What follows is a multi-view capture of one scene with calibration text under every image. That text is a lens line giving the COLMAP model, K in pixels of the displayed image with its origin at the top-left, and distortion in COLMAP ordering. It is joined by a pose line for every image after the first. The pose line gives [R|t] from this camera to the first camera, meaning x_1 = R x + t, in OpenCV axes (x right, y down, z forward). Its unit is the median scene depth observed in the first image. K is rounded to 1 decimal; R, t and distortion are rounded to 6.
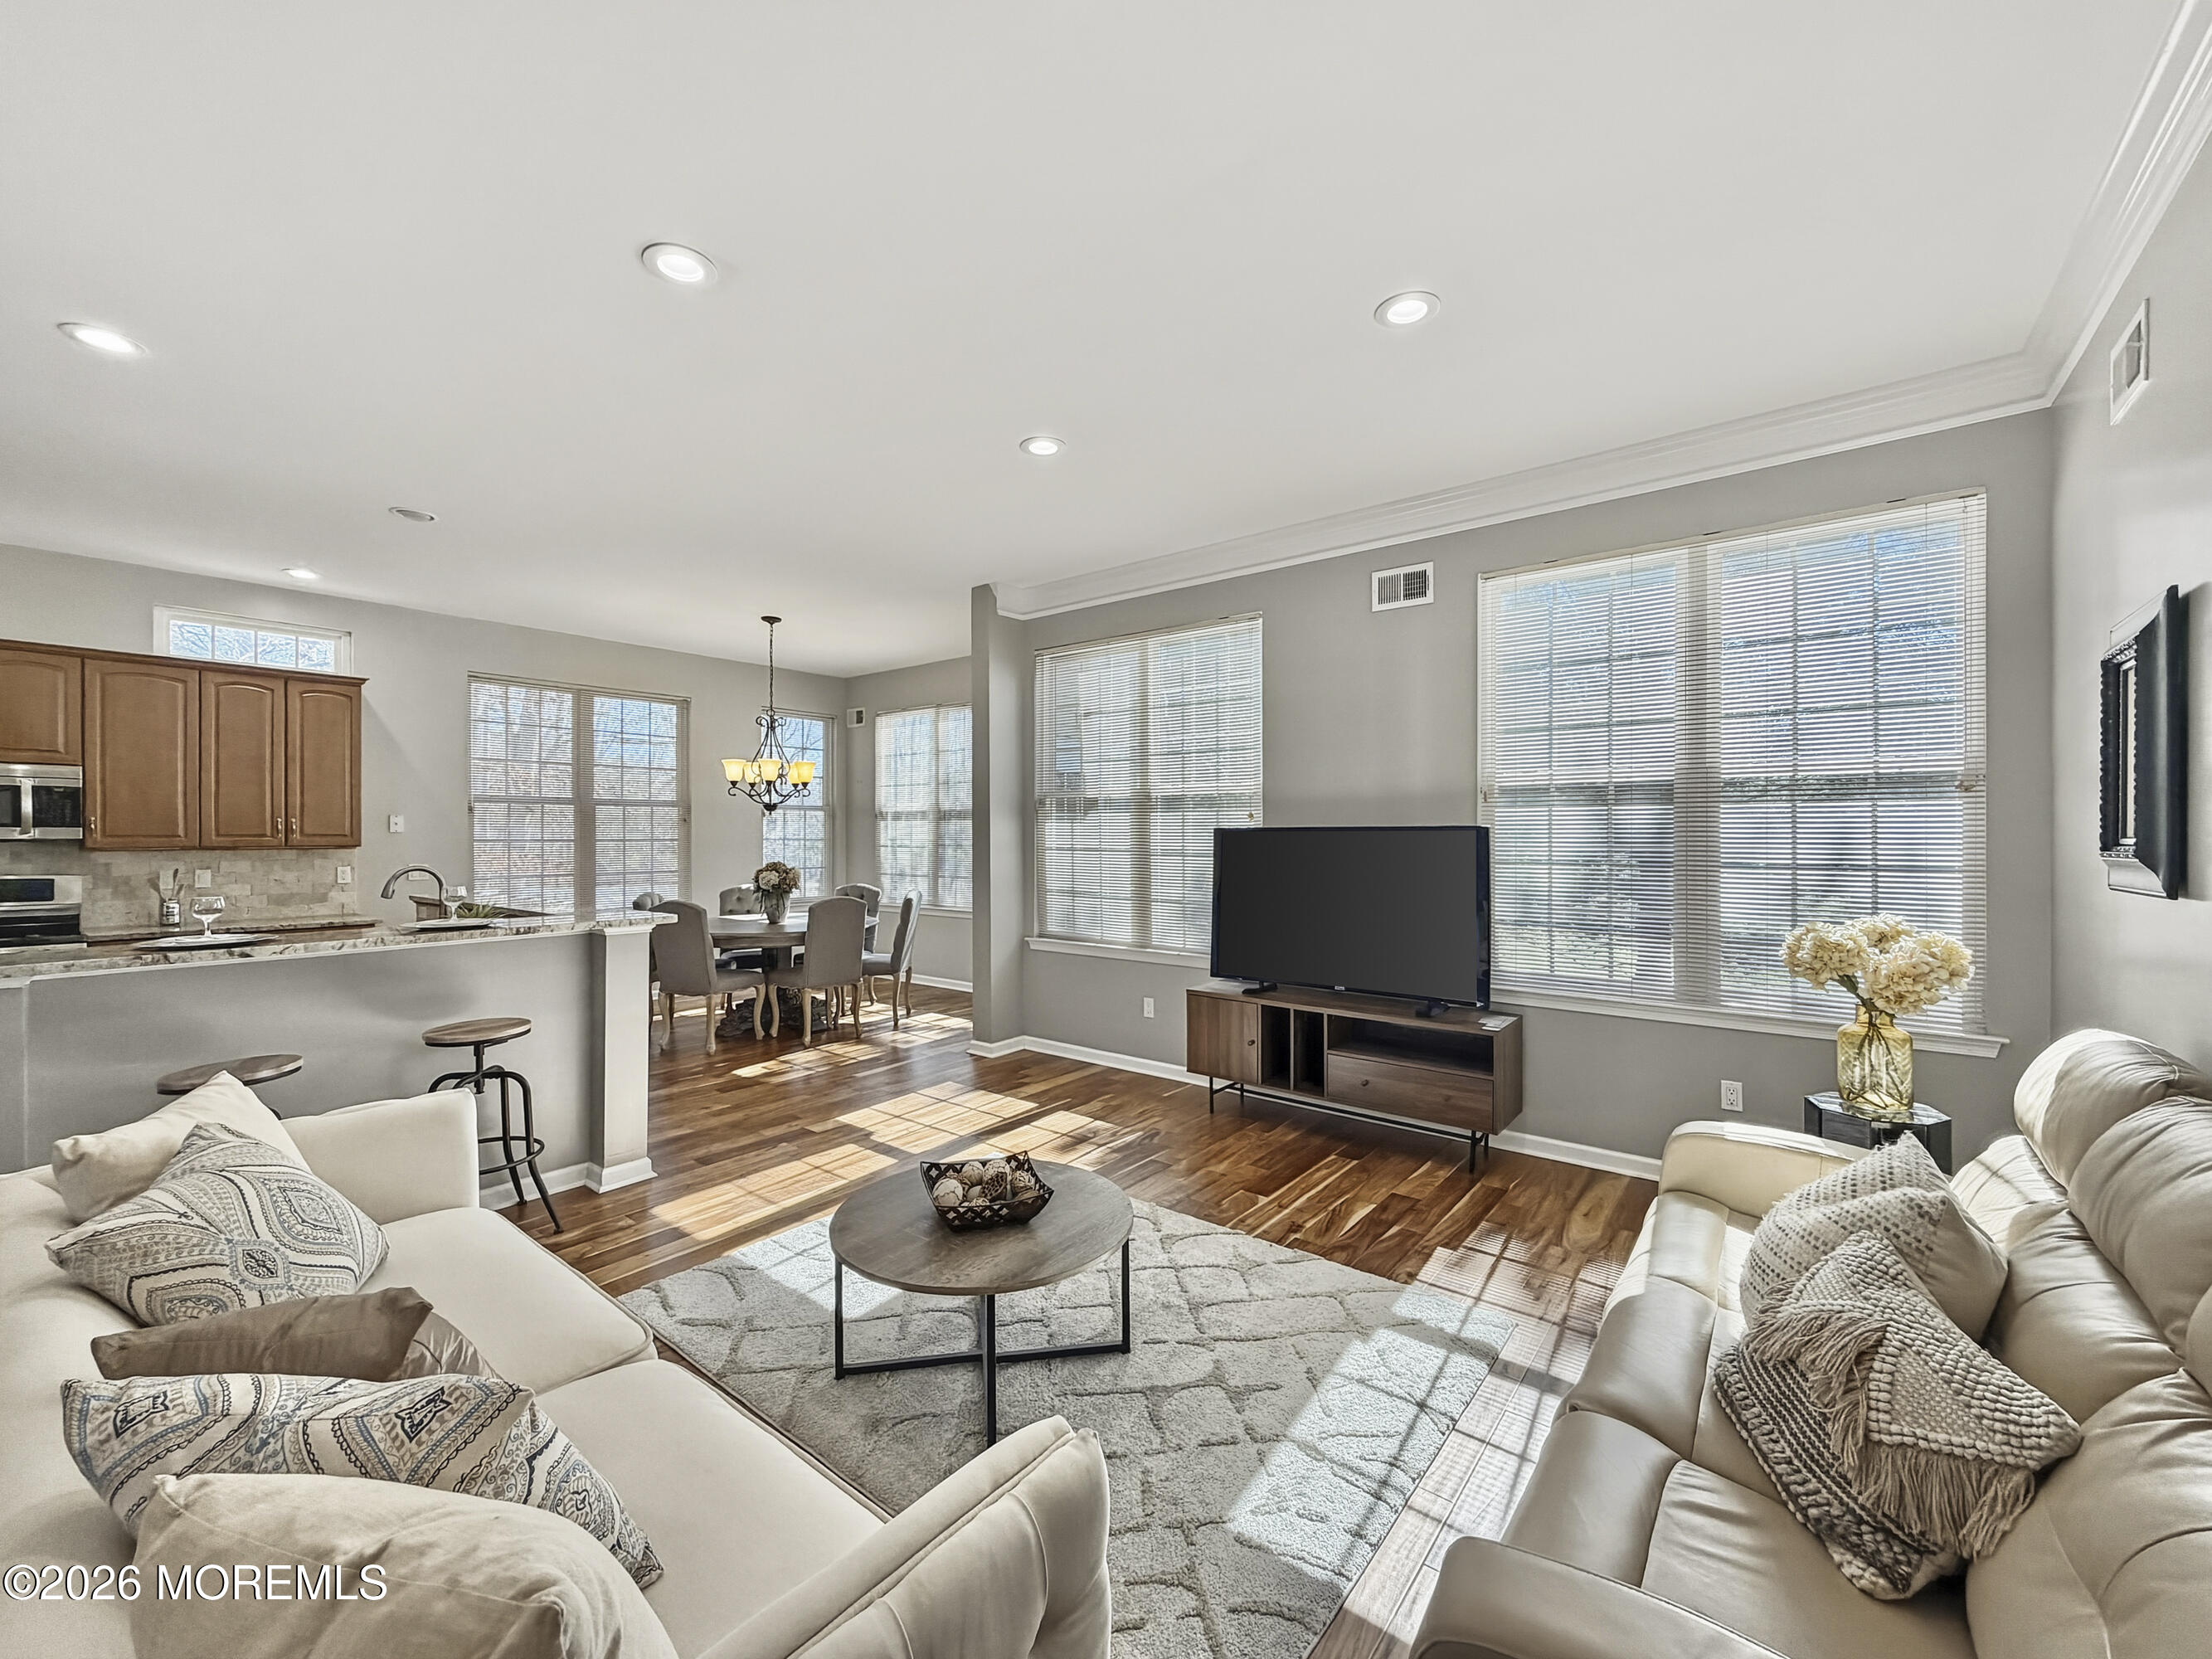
lens RADIAL K [[893.0, 0, 1109.1], [0, 893.0, 838.2], [0, 0, 1]] dist [-0.005993, 0.001103]
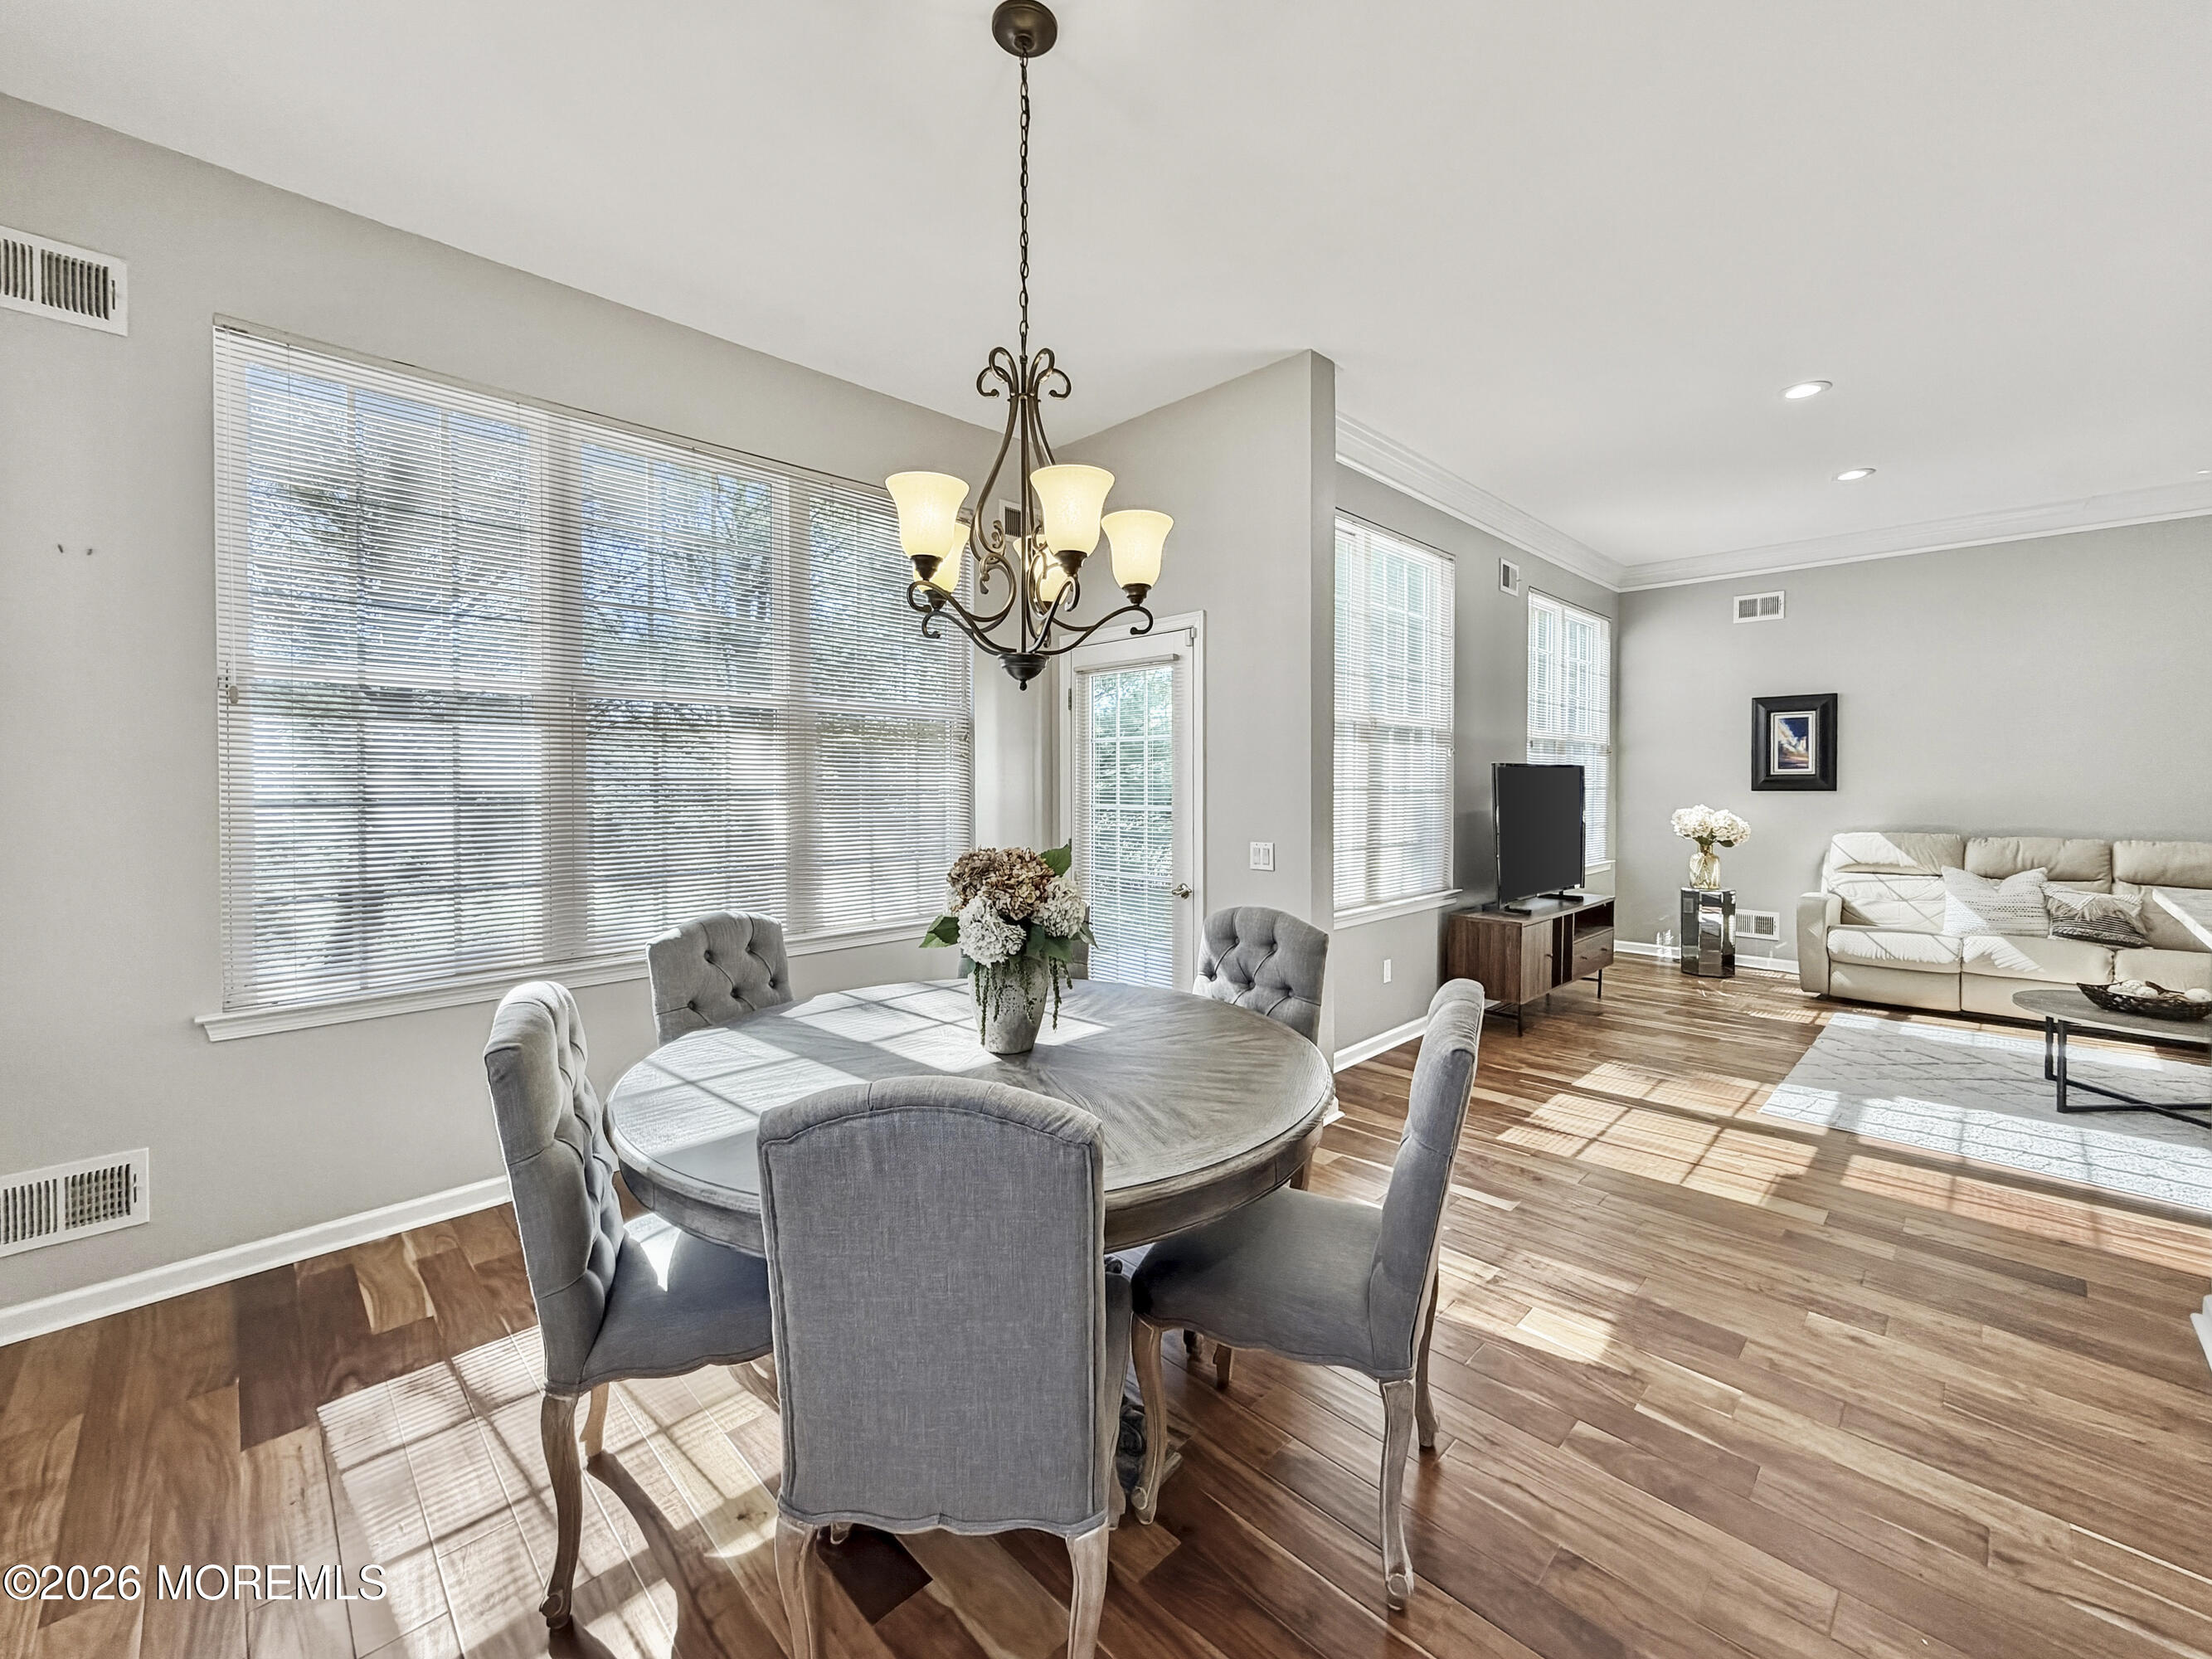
lens RADIAL K [[893.0, 0, 1100.3], [0, 893.0, 775.3], [0, 0, 1]] dist [-0.005993, 0.001103]
pose [[0.131128, 0.004809, 0.991354, -0.804603], [0.009113, 0.999940, -0.006057, 0.006111], [-0.991323, 0.009829, 0.131077, 1.109079]]
